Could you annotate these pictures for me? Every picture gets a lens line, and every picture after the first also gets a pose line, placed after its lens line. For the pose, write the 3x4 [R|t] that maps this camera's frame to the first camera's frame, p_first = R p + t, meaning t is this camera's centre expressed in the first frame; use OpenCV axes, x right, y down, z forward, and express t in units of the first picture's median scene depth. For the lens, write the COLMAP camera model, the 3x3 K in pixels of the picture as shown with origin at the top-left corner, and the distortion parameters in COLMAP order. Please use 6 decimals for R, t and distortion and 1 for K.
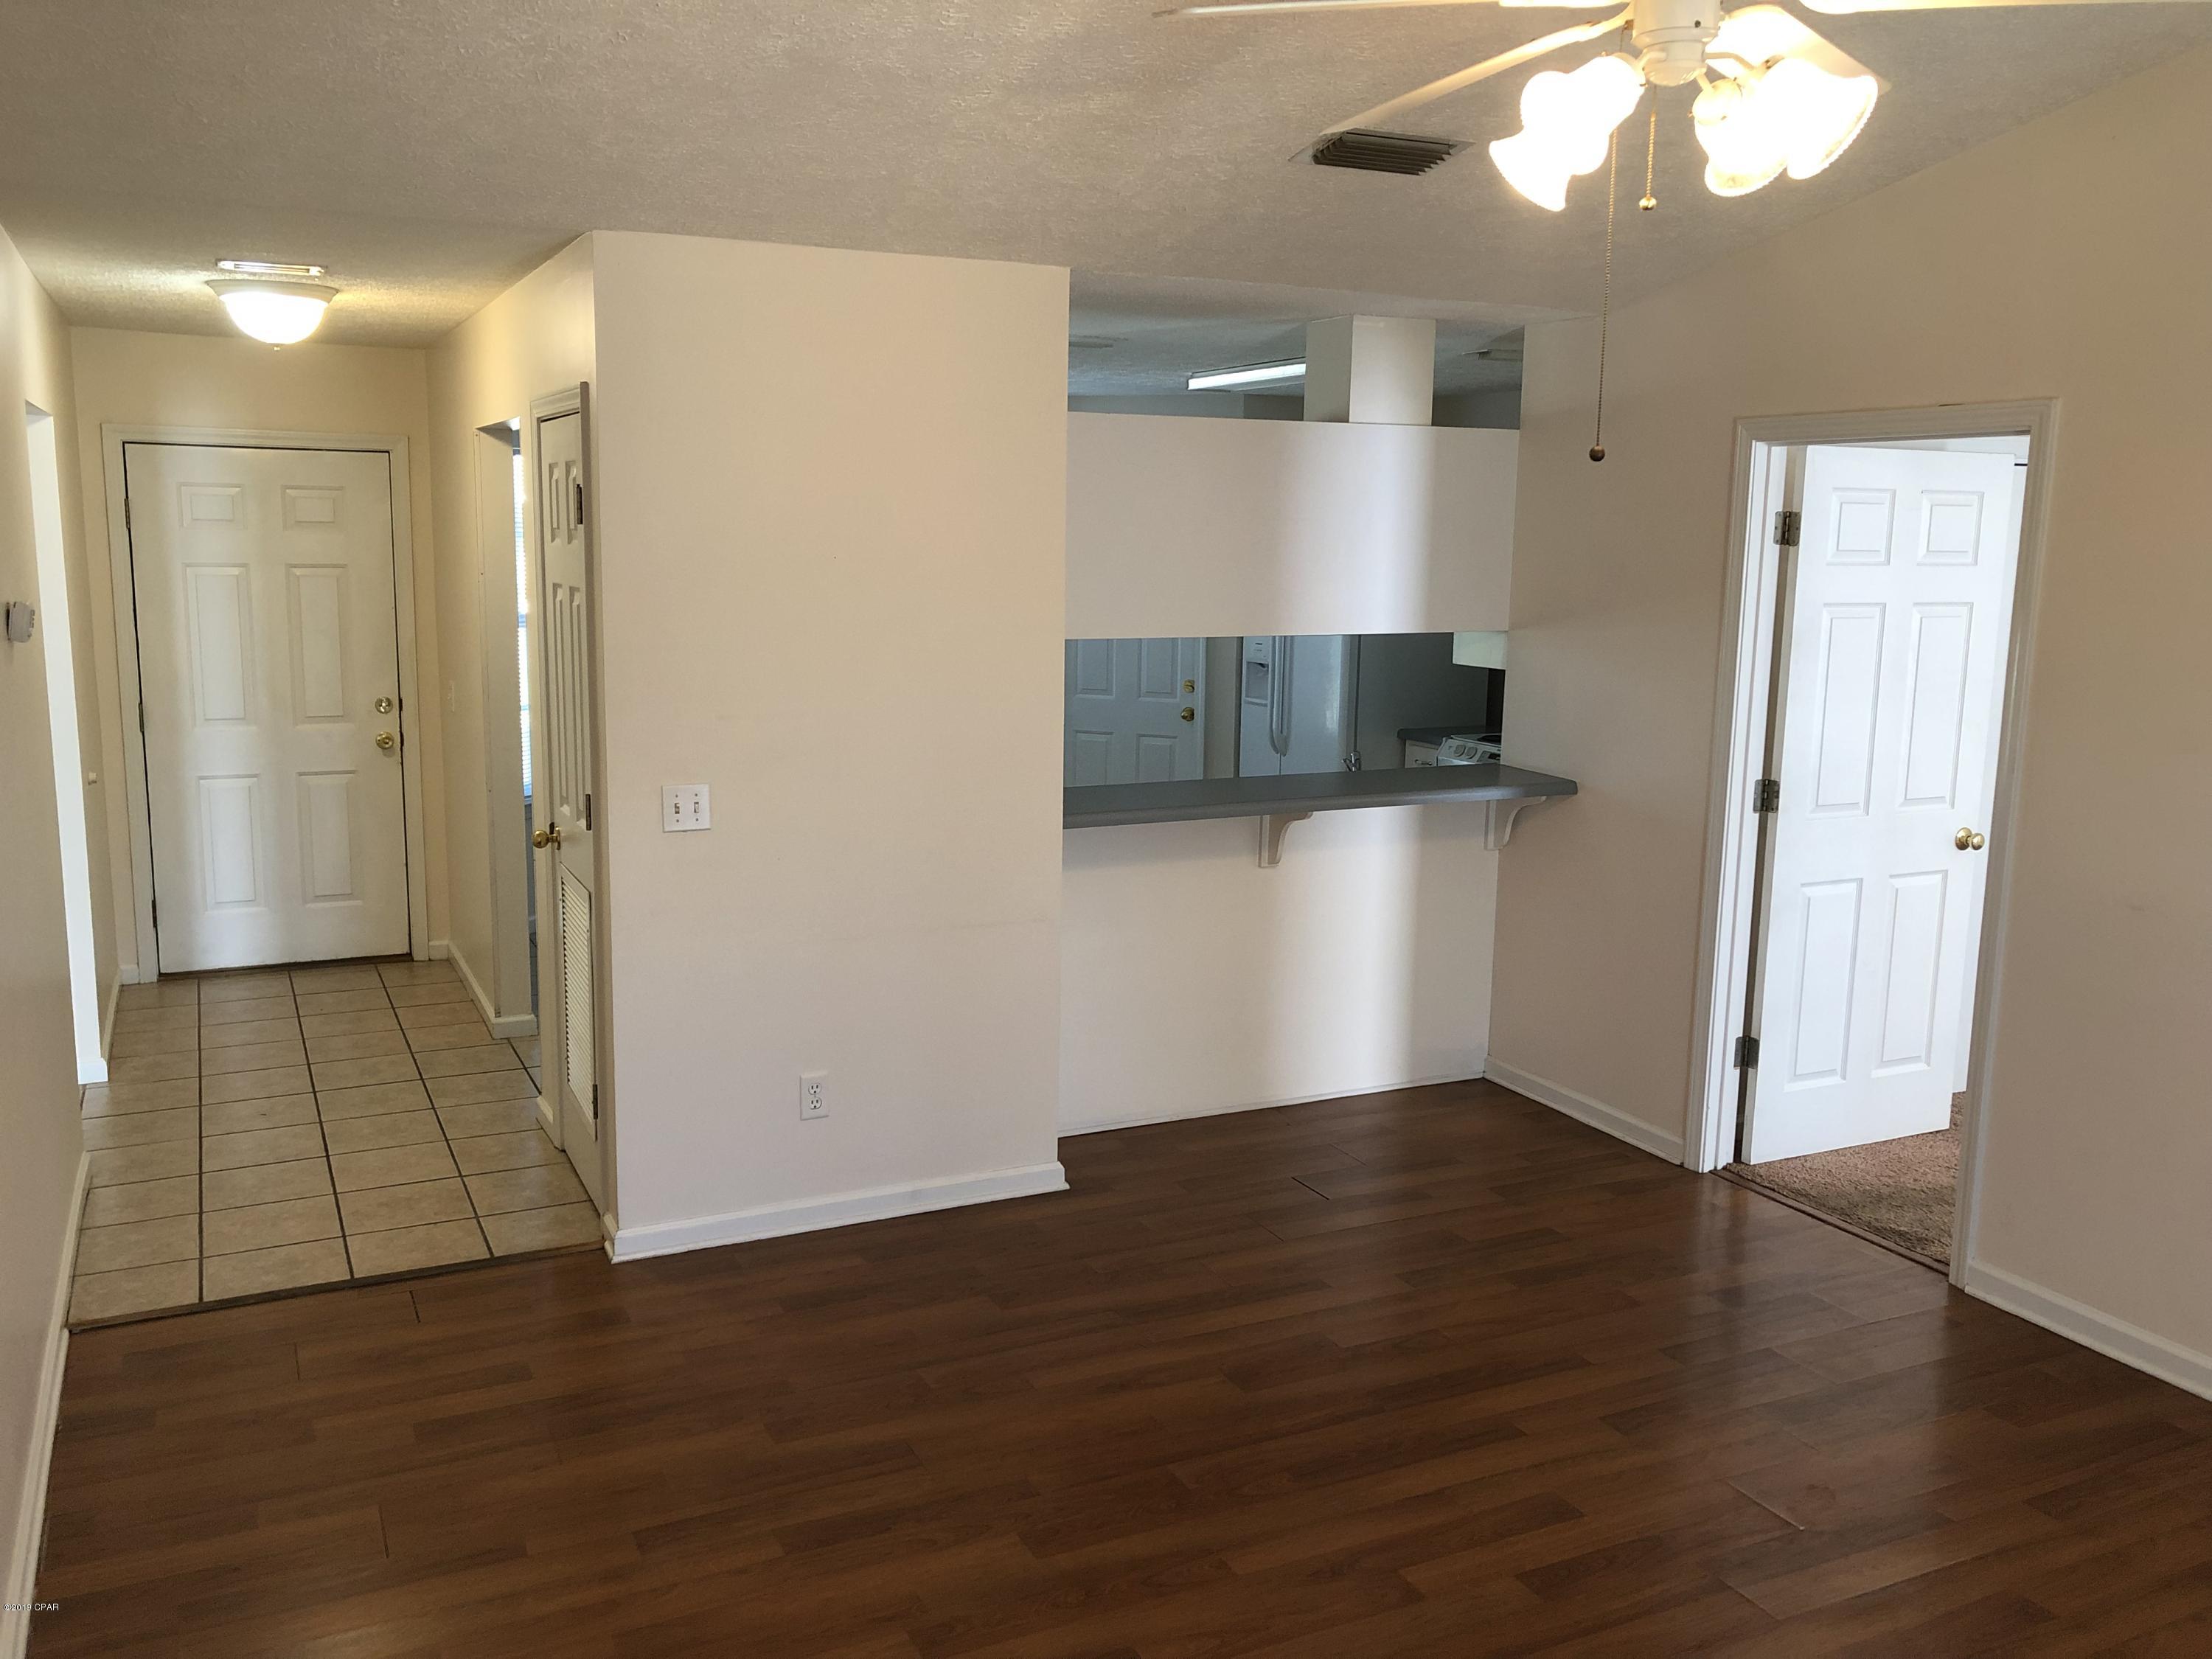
lens RADIAL K [[1809.9, 0, 1106.4], [0, 1809.9, 822.0], [0, 0, 1]] dist [0.034282, -0.026498]
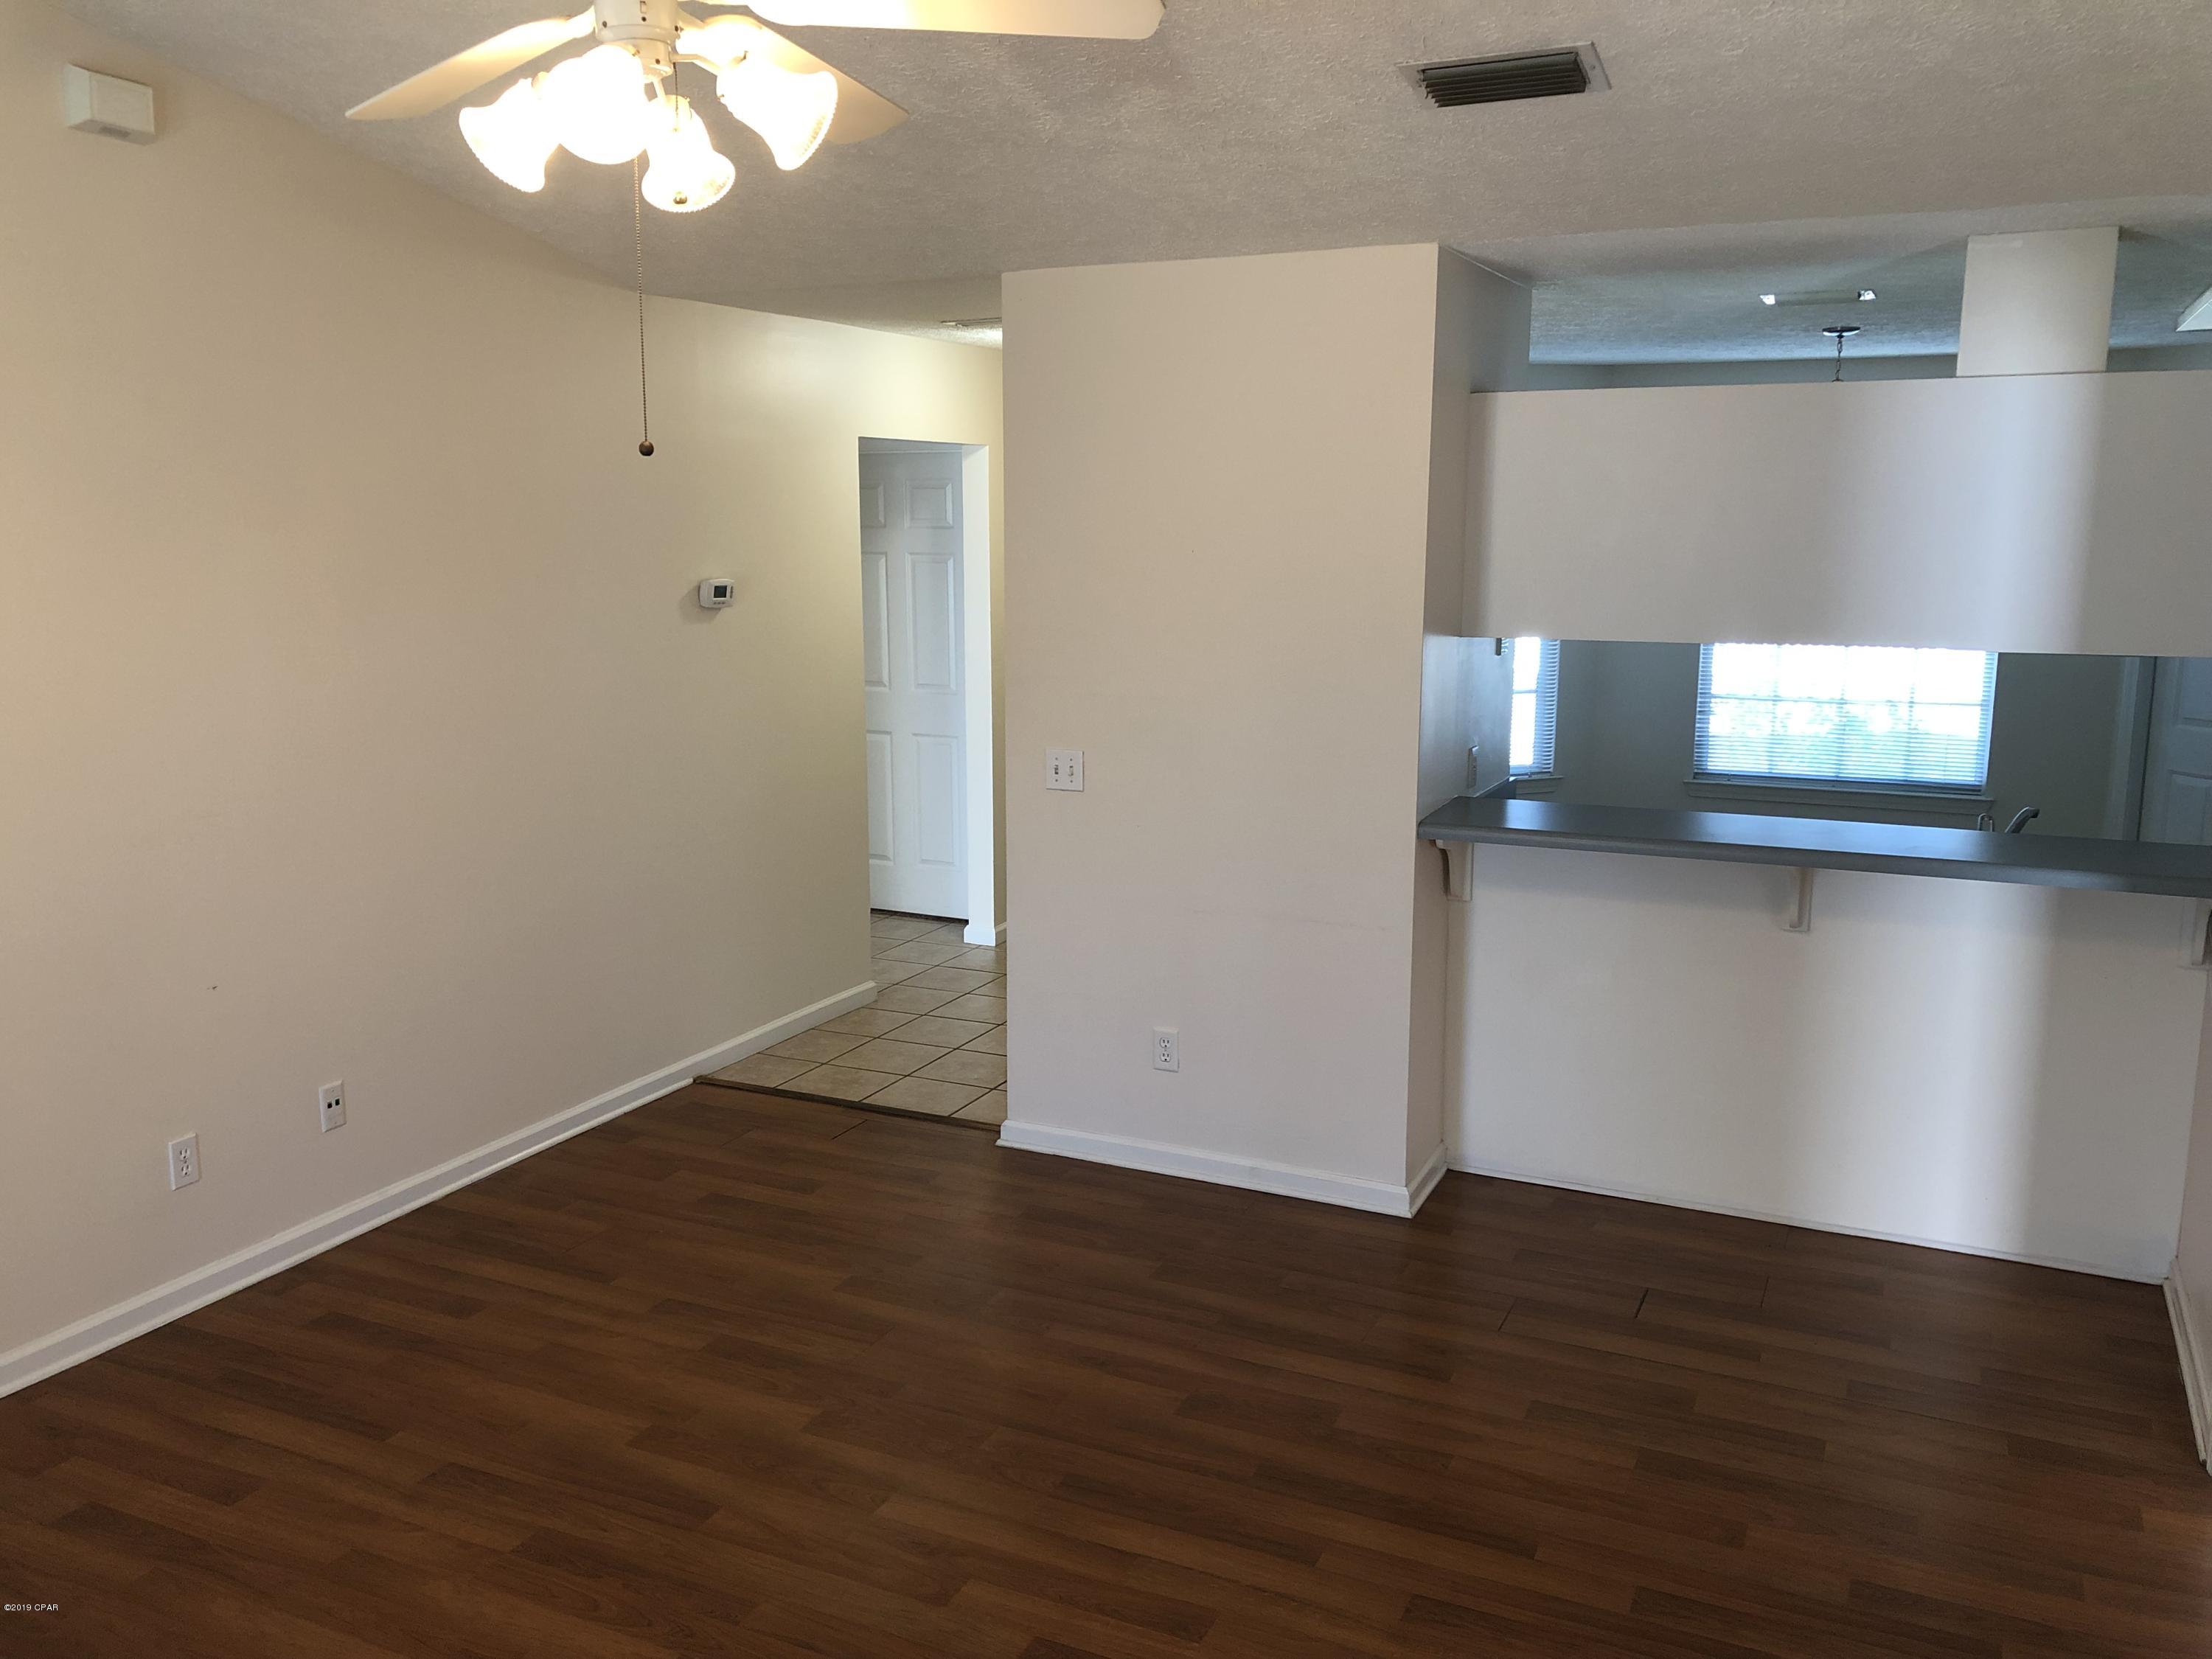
lens RADIAL K [[1809.9, 0, 1107.4], [0, 1809.9, 833.1], [0, 0, 1]] dist [0.034282, -0.026498]
pose [[0.621395, 0.124112, -0.773605, 0.673024], [-0.117401, 0.990976, 0.064683, -0.045351], [0.774651, 0.050628, 0.630359, 0.304149]]
